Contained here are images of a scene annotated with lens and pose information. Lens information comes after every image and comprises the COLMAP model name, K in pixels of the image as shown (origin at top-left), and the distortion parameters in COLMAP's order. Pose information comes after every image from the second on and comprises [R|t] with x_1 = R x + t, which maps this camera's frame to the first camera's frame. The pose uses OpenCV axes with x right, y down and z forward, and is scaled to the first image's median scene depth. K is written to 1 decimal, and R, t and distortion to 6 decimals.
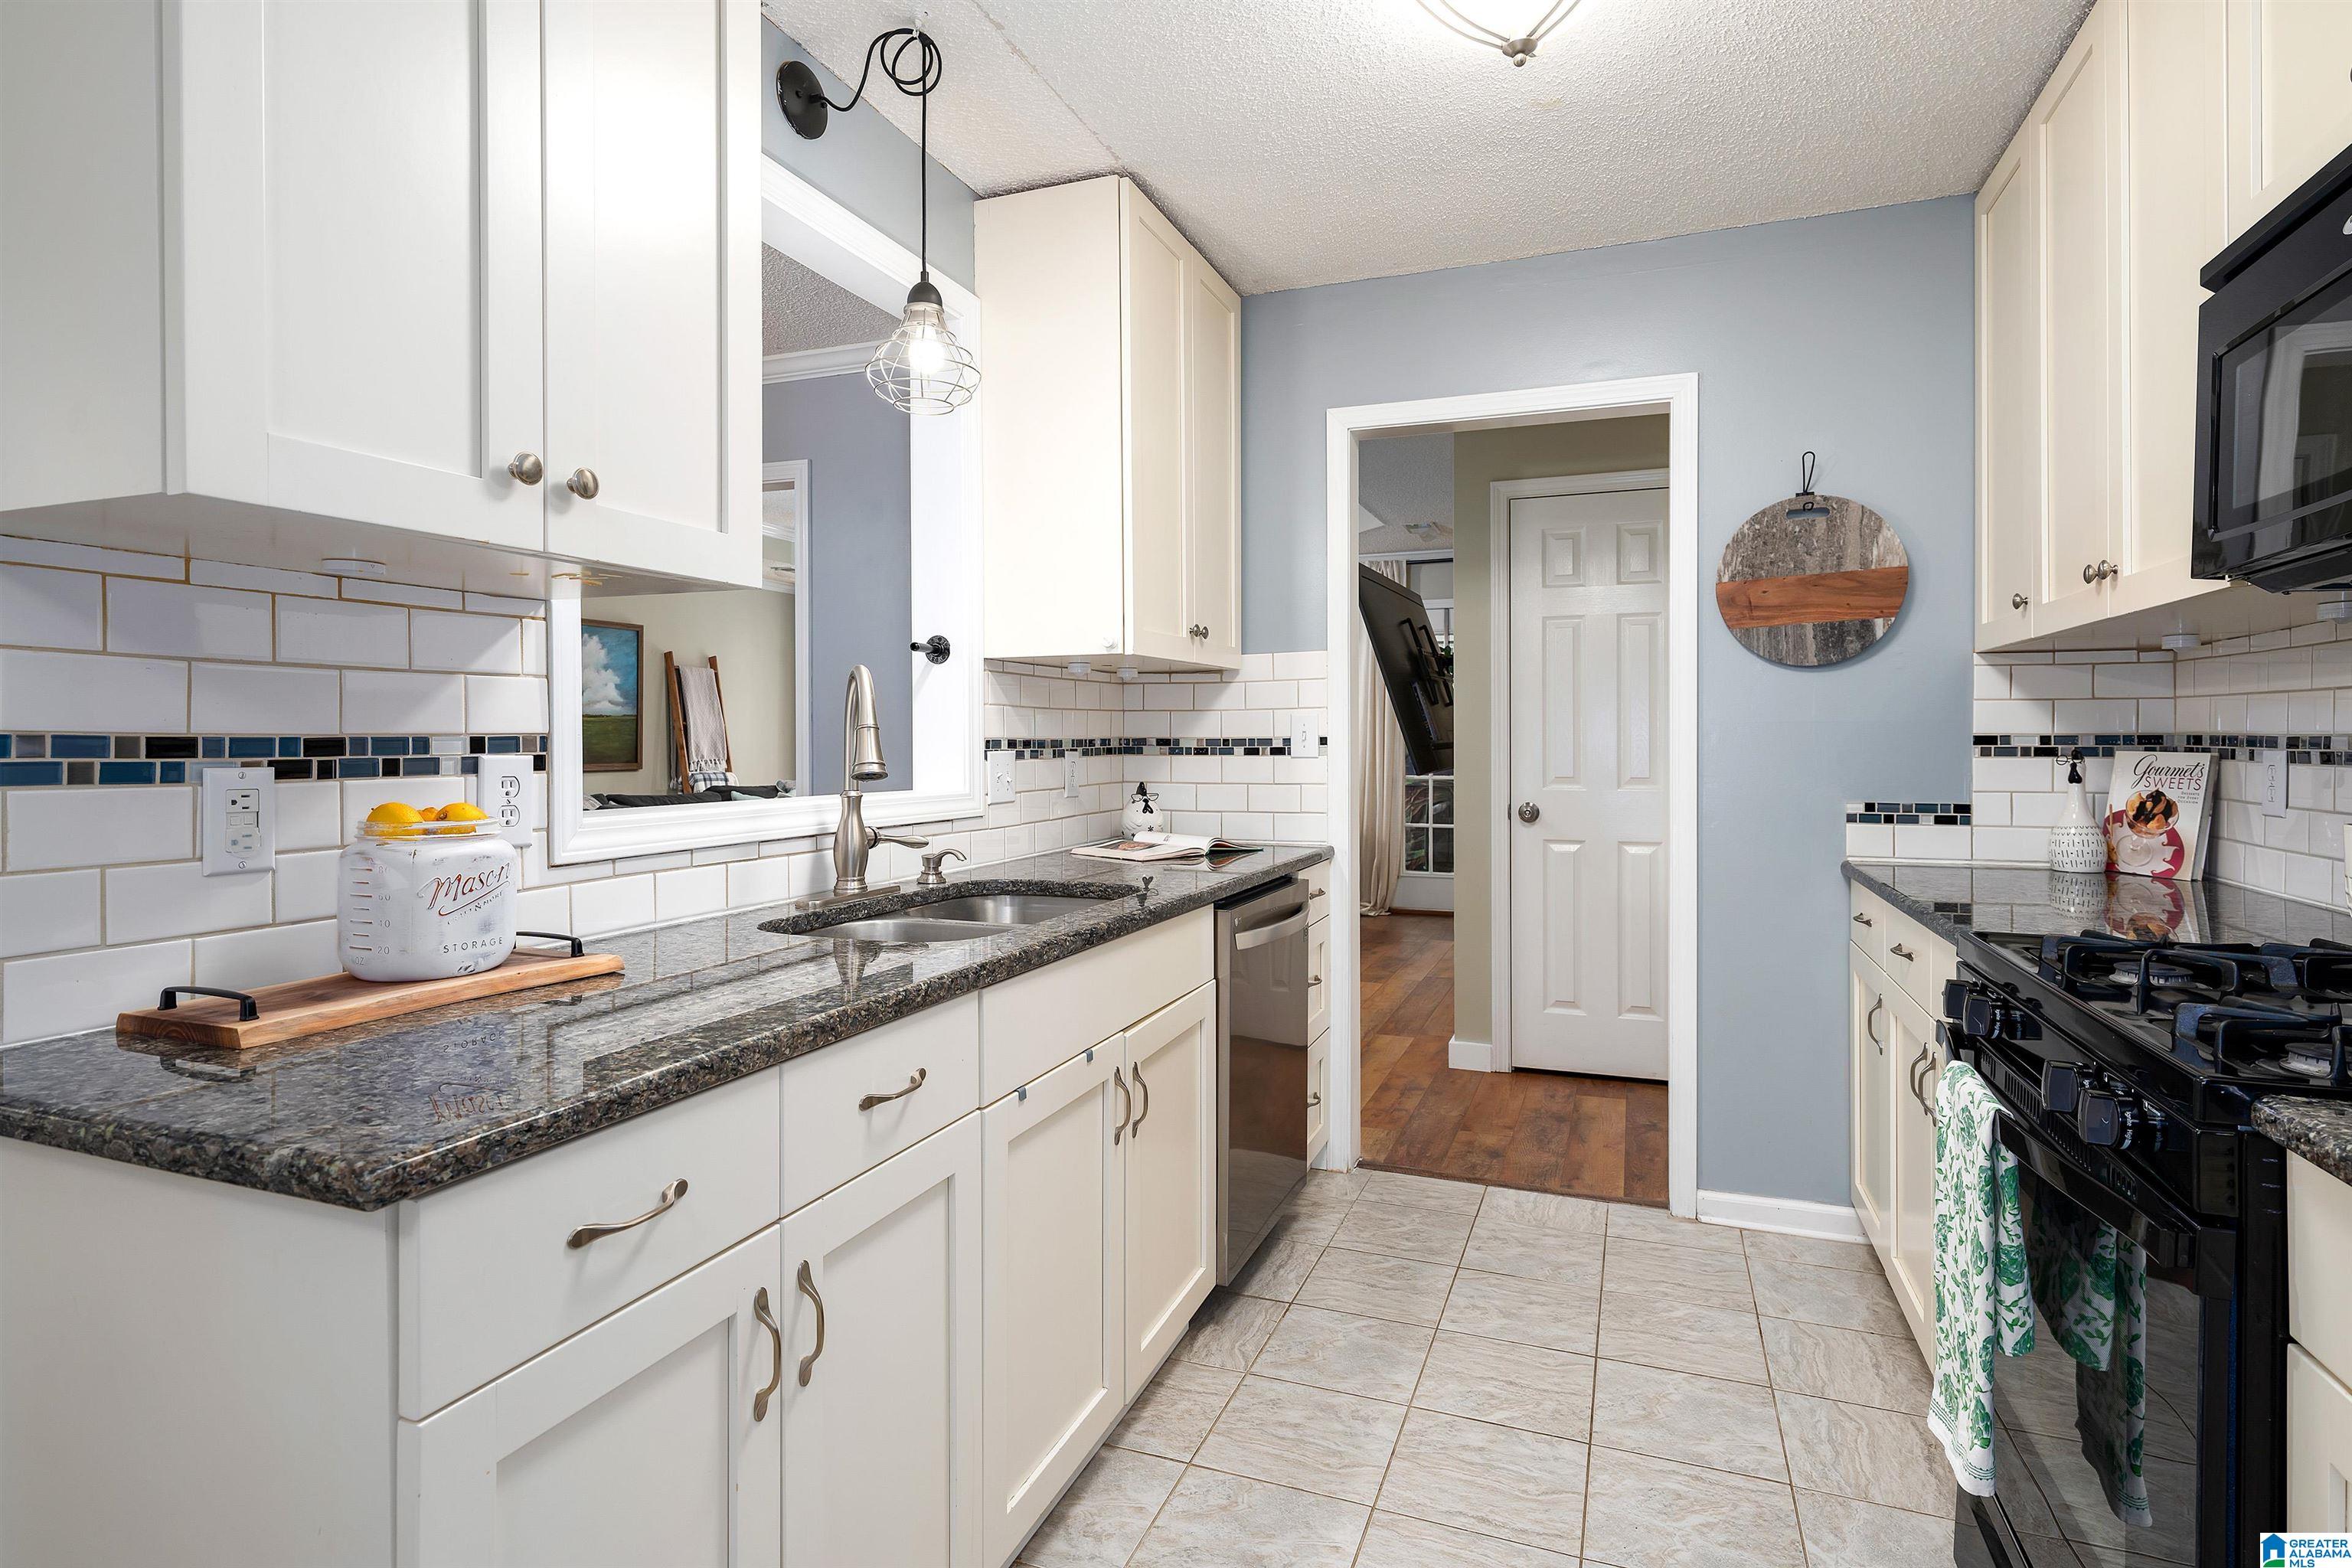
lens RADIAL K [[1208.3, 0, 1164.3], [0, 1208.3, 746.6], [0, 0, 1]] dist [0.004748, -0.000386]
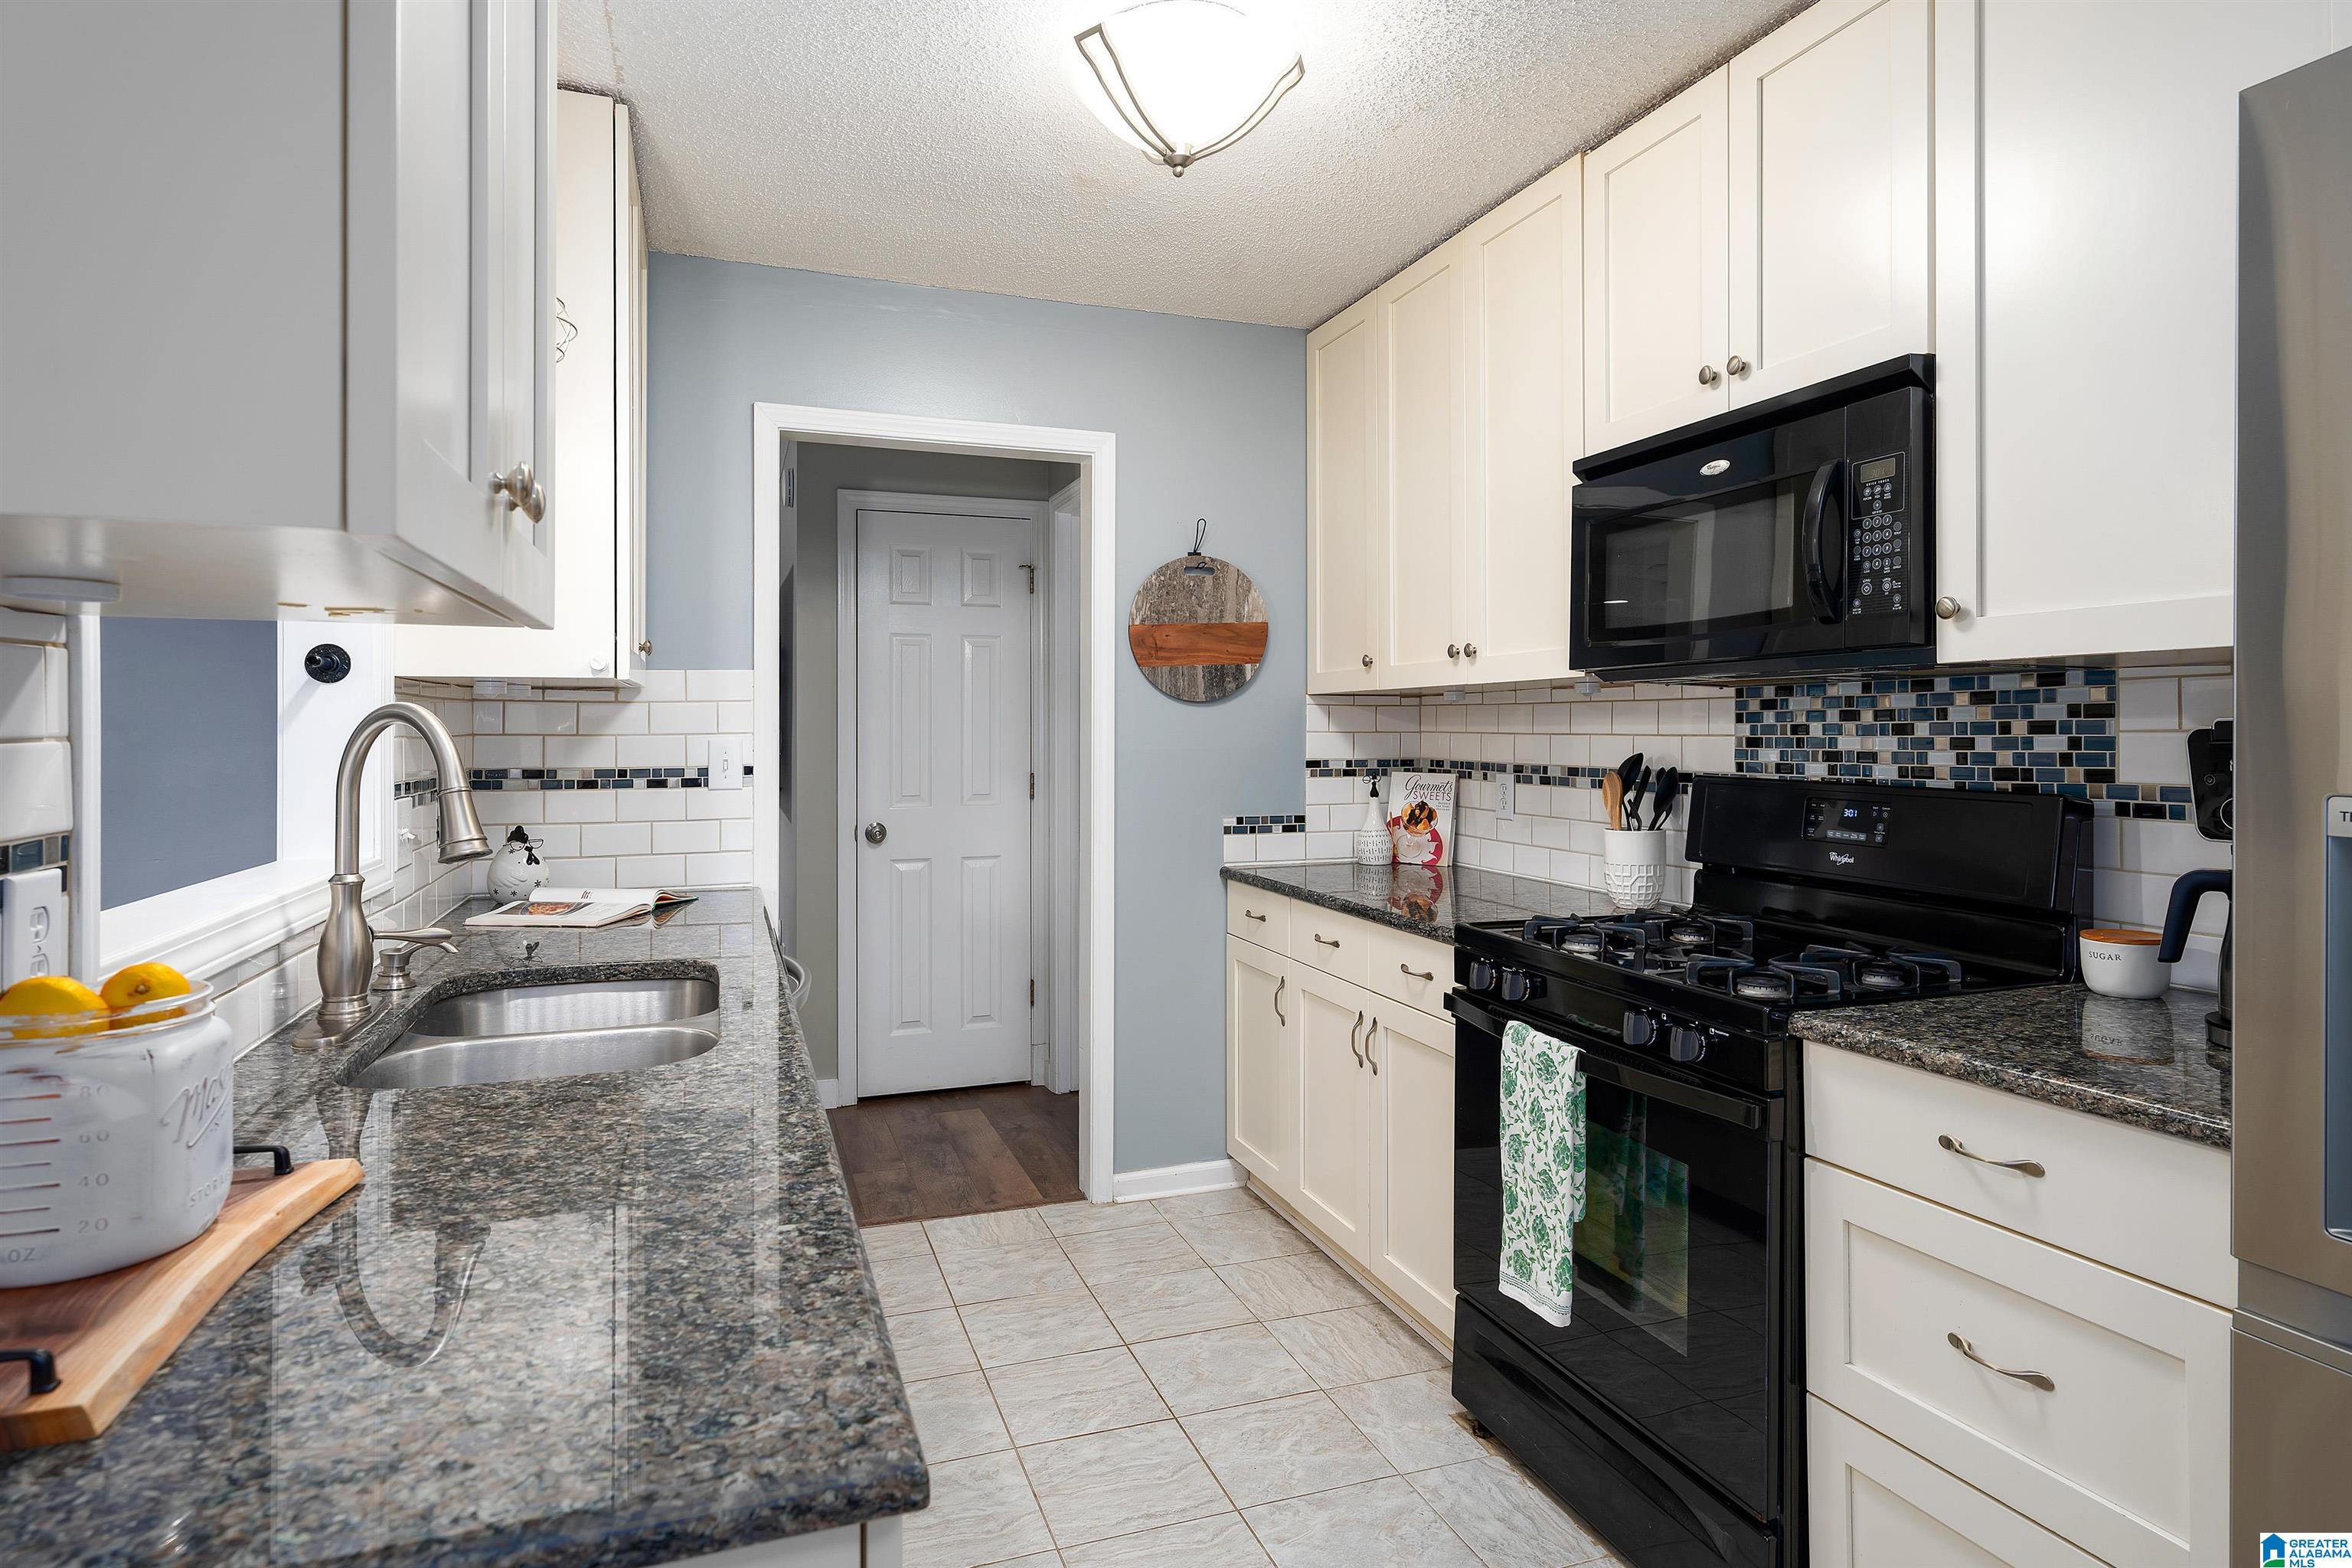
lens RADIAL K [[1302.1, 0, 1192.6], [0, 1302.1, 727.5], [0, 0, 1]] dist [0.006979, -0.000708]
pose [[0.745024, 0.001832, 0.667035, -0.313843], [0.003507, 0.999972, -0.006664, -0.033857], [-0.667028, 0.007305, 0.744997, 0.070805]]
